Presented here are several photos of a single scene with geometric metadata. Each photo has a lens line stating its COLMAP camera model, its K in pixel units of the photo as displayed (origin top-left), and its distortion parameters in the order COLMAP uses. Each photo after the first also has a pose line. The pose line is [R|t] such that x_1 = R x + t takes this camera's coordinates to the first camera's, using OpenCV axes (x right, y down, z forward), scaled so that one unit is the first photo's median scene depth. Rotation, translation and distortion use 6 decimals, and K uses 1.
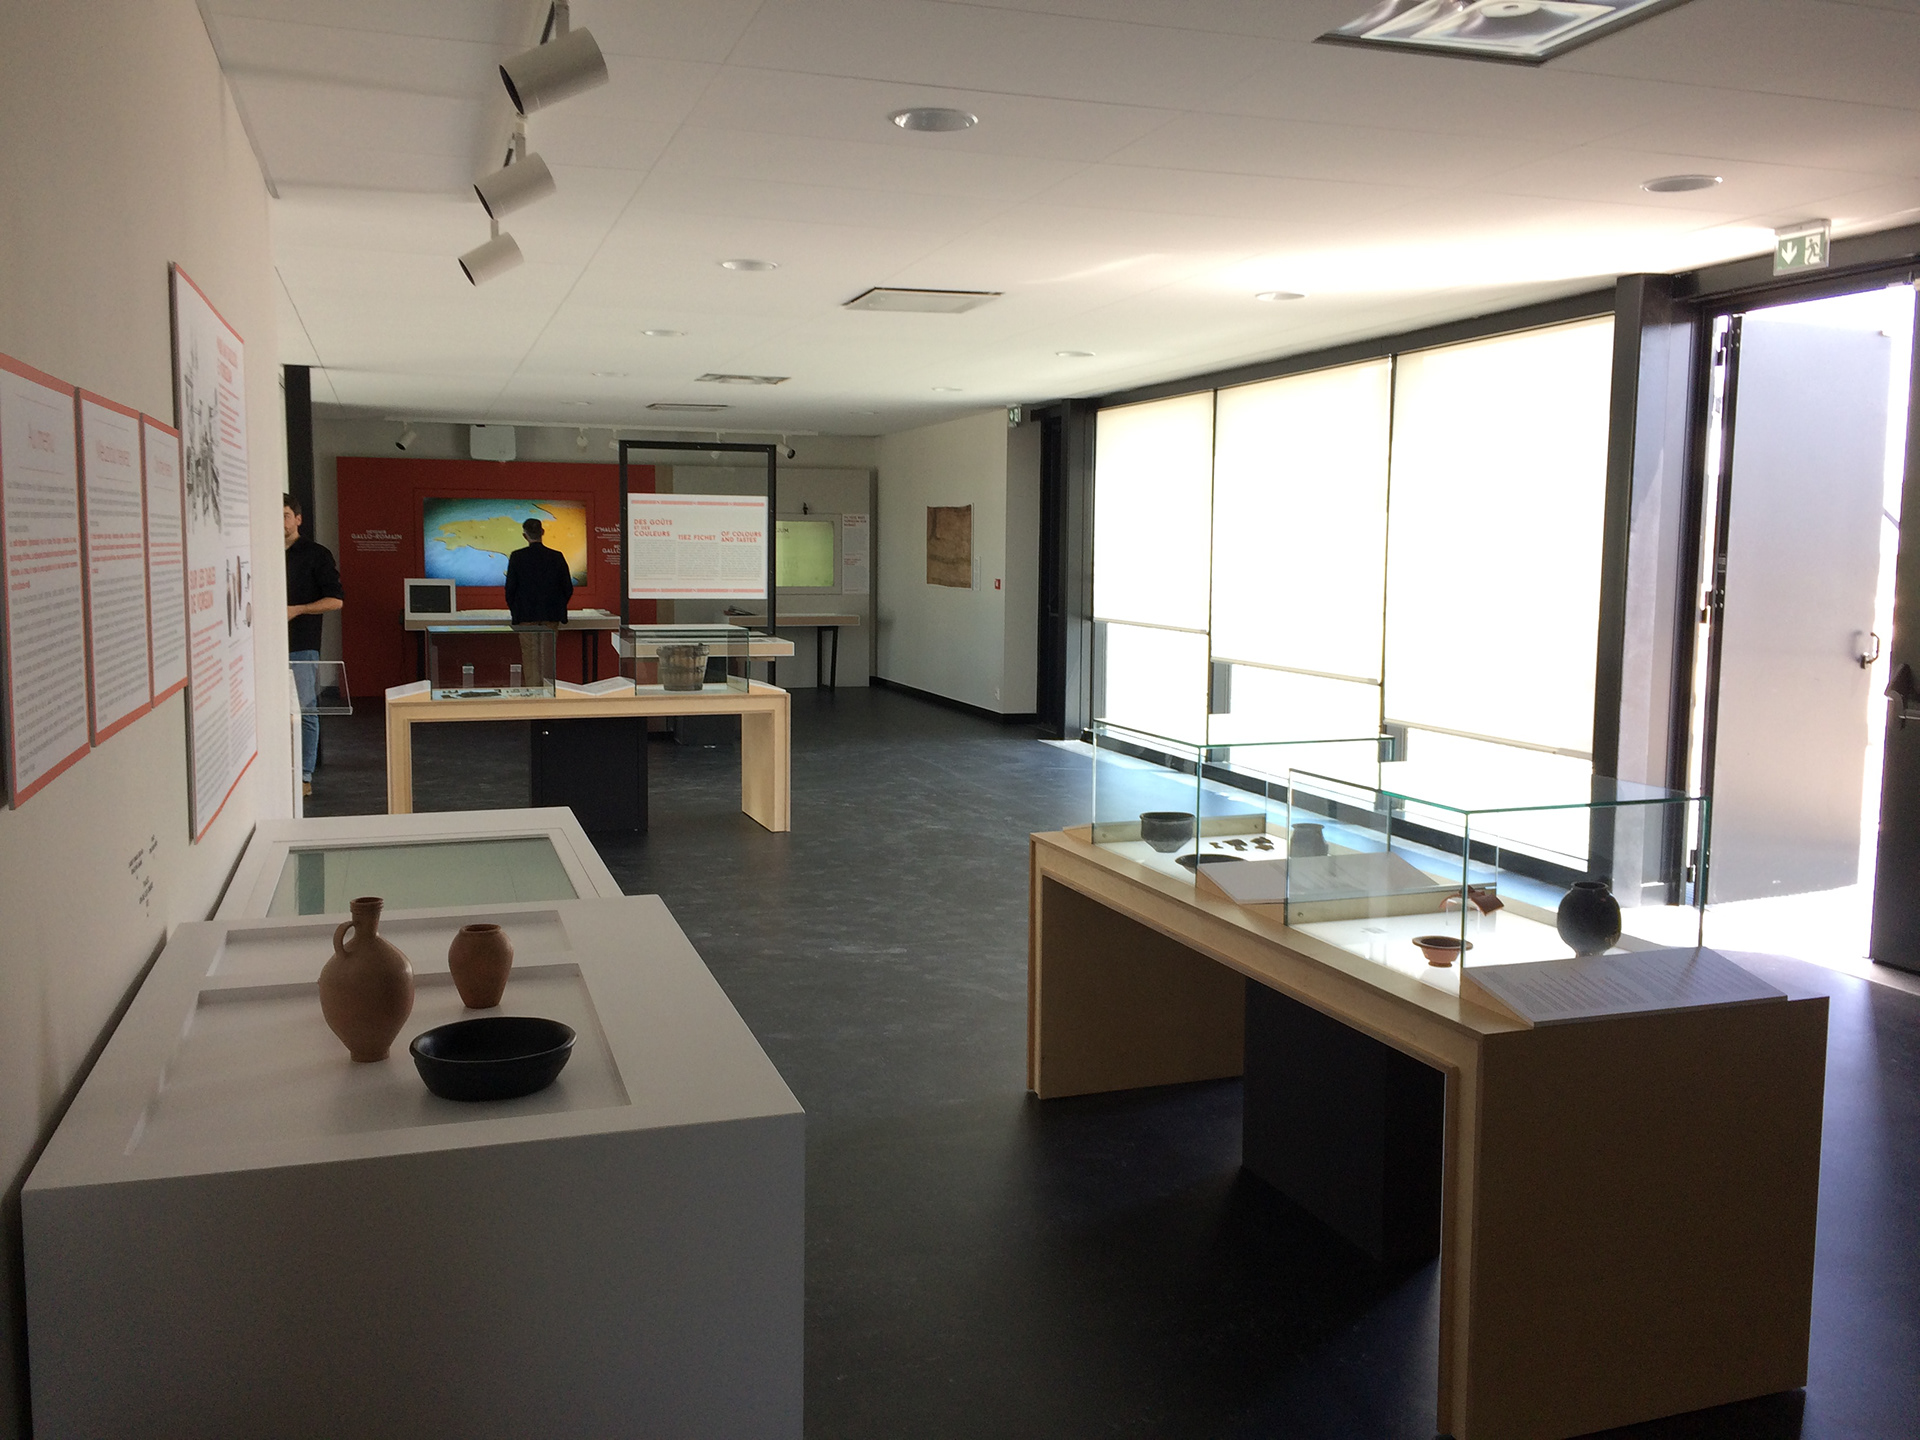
lens RADIAL K [[1637.2, 0, 968.6], [0, 1637.2, 712.2], [0, 0, 1]] dist [0.077482, -0.114605]
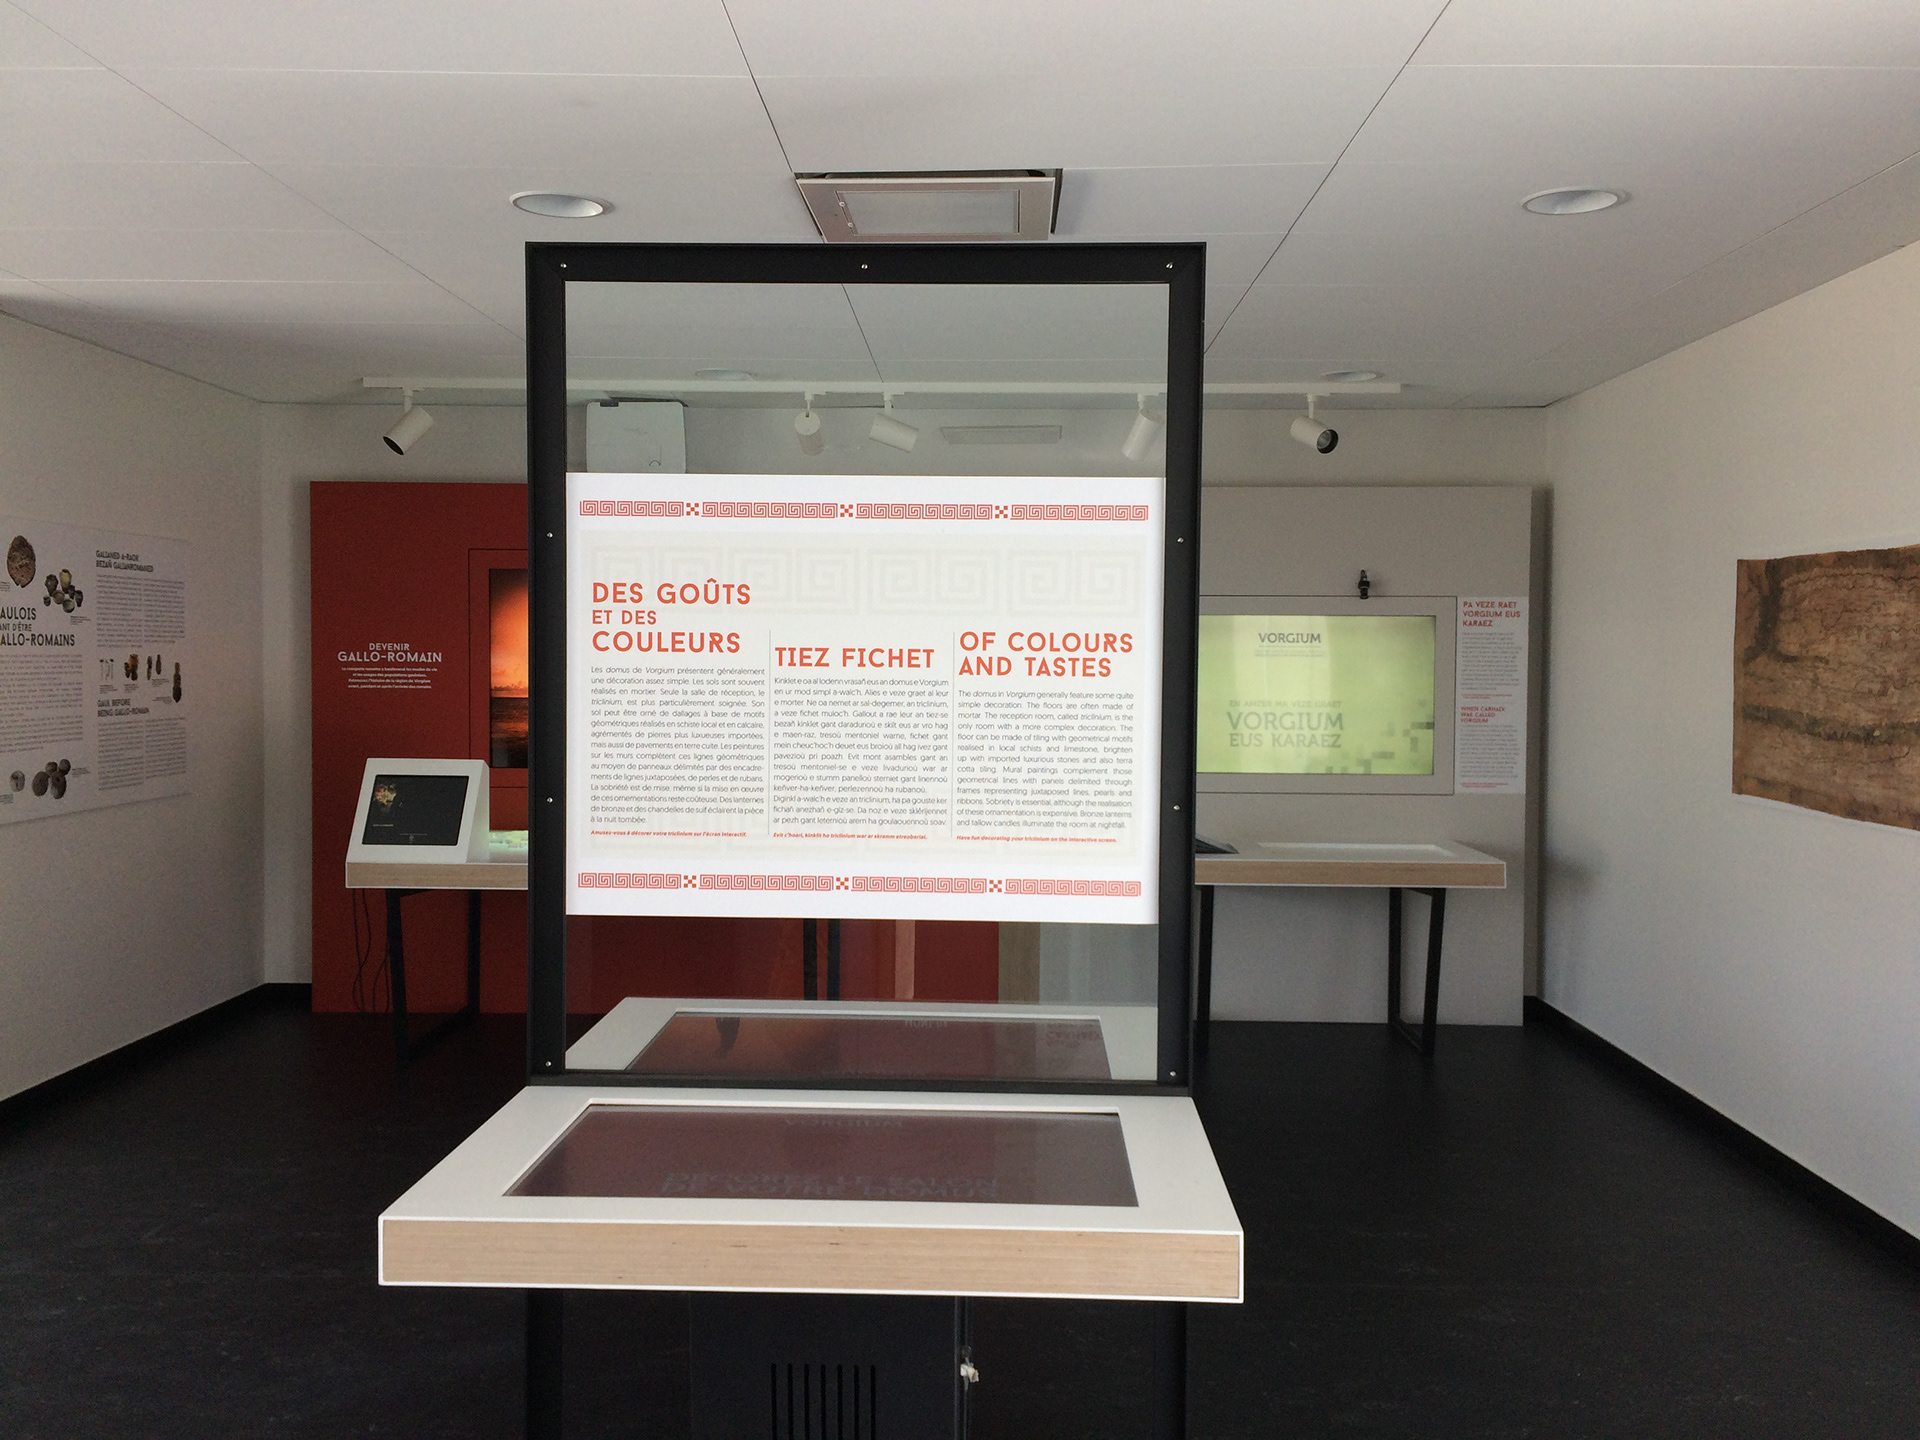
lens RADIAL K [[1637.2, 0, 968.6], [0, 1637.2, 712.2], [0, 0, 1]] dist [0.077482, -0.114605]
pose [[0.940564, 0.010216, -0.339463, -0.058400], [-0.034283, 0.997298, -0.064976, -0.069057], [0.337882, 0.072752, 0.938372, 0.646394]]
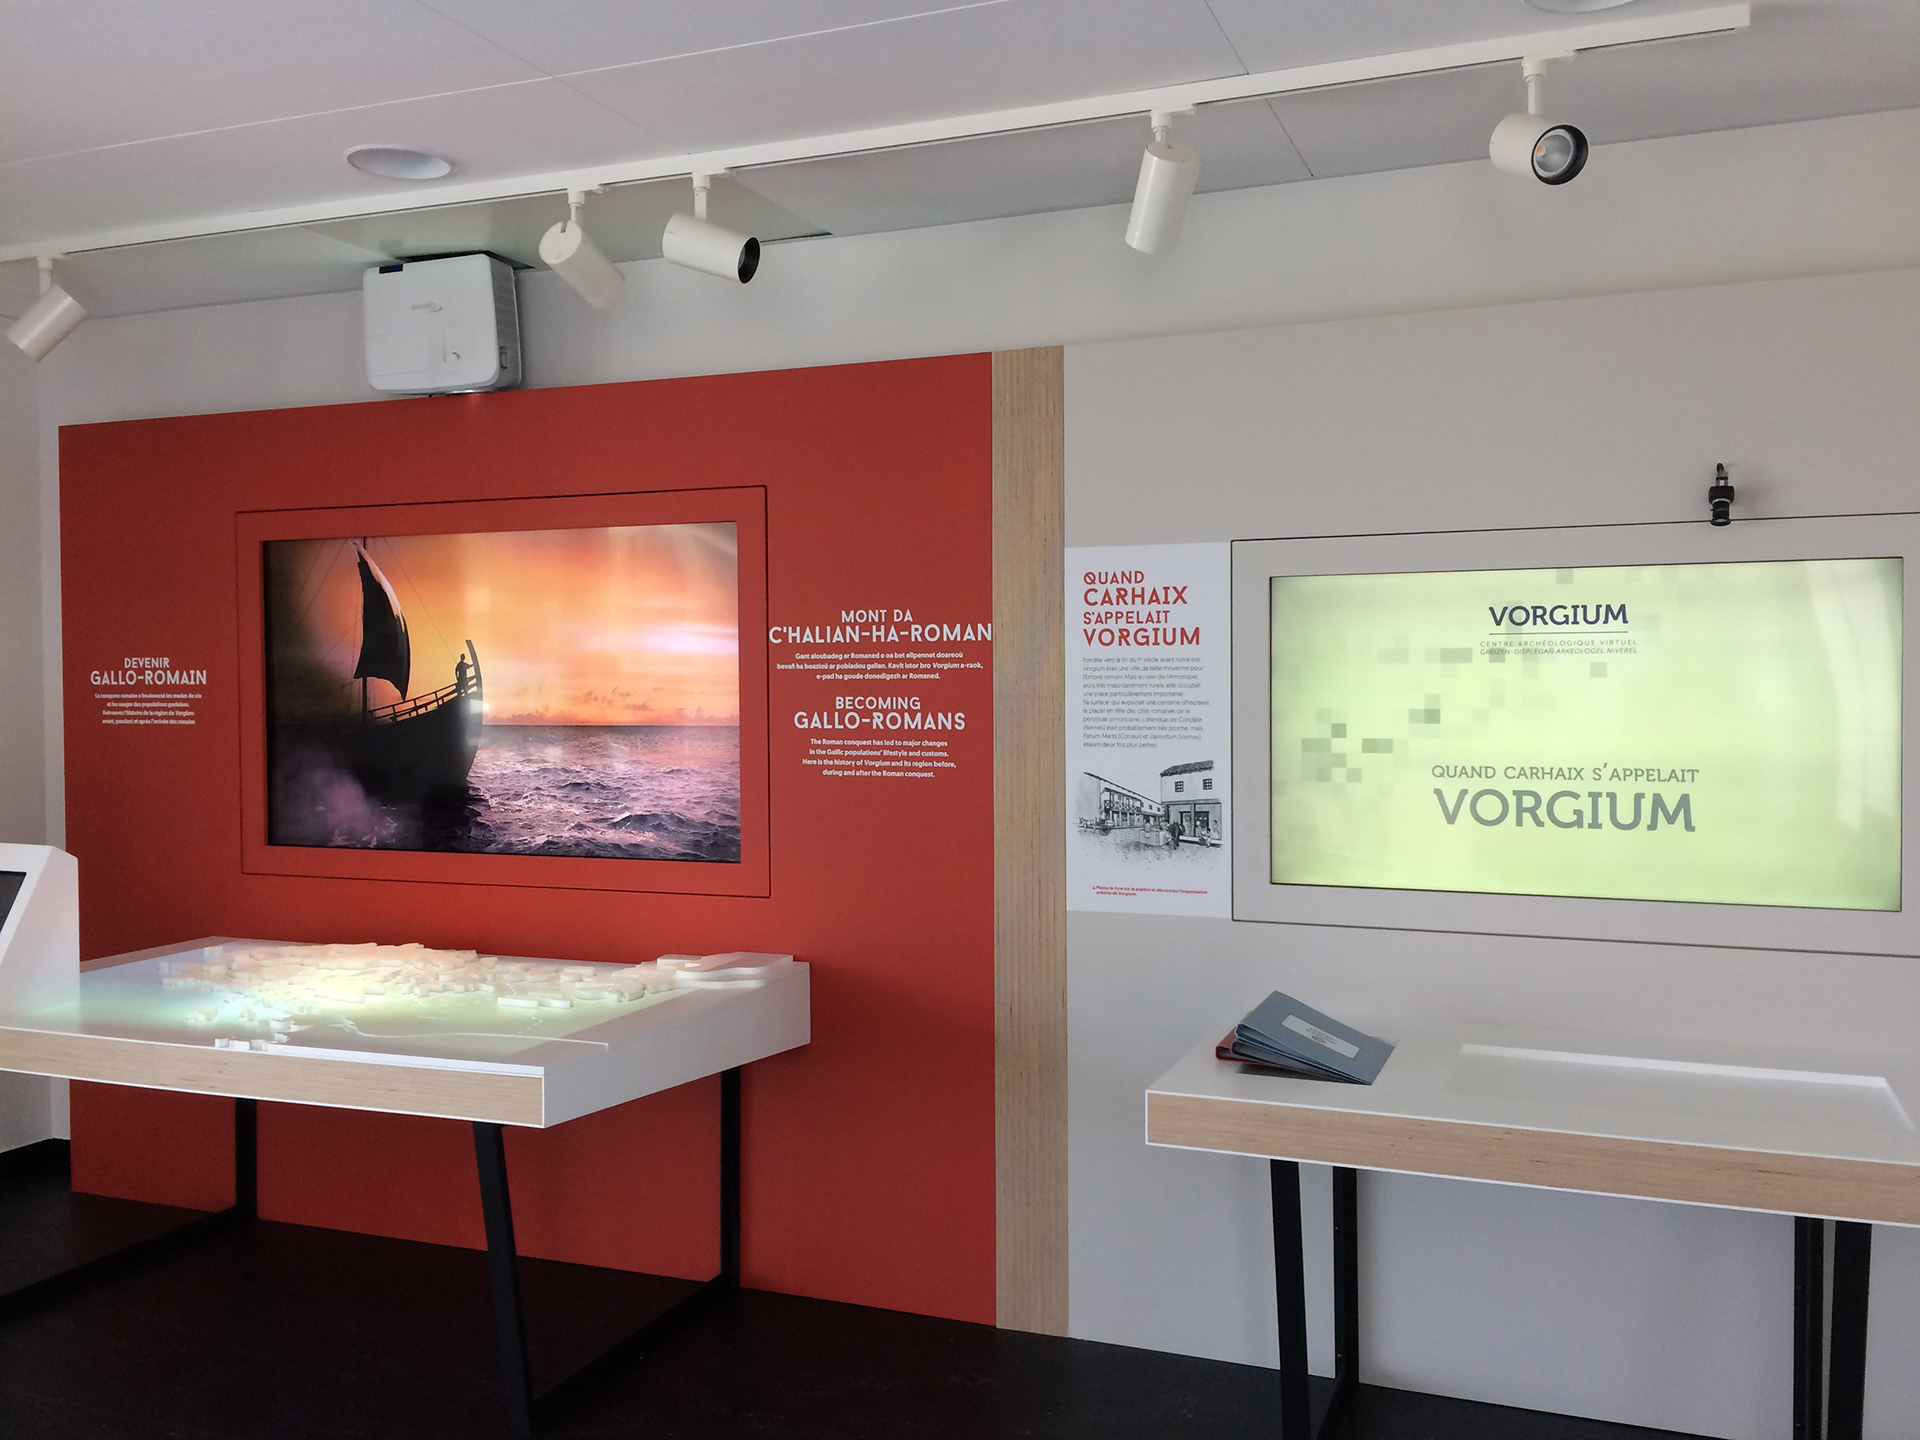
lens RADIAL K [[1637.2, 0, 968.6], [0, 1637.2, 712.2], [0, 0, 1]] dist [0.077482, -0.114605]
pose [[0.761830, 0.001793, -0.647775, -0.046485], [-0.054113, 0.996677, -0.060881, -0.091679], [0.645513, 0.081434, 0.759395, 0.885659]]
